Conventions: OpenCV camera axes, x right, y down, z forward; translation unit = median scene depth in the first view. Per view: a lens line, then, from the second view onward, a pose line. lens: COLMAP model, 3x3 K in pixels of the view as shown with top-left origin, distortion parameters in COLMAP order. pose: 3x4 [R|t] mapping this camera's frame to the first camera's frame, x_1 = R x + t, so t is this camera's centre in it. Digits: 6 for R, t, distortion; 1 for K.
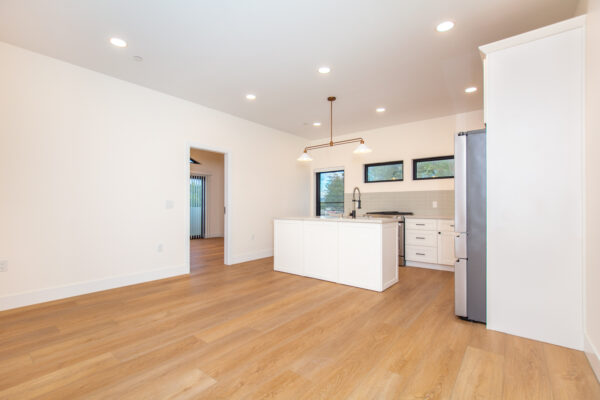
lens RADIAL K [[273.5, 0, 299.3], [0, 273.5, 200.9], [0, 0, 1]] dist [0.000498, -0.000147]
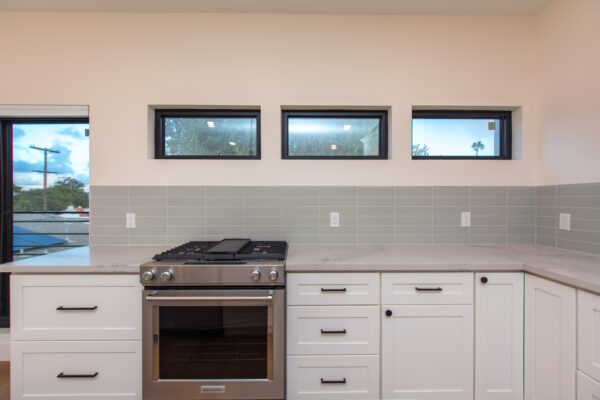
lens RADIAL K [[273.5, 0, 299.9], [0, 273.5, 200.3], [0, 0, 1]] dist [0.000498, -0.000147]
pose [[0.782409, -0.002466, 0.622761, 0.181091], [-0.002533, 0.999971, 0.007142, -0.017957], [-0.622760, -0.007166, 0.782380, 0.660902]]
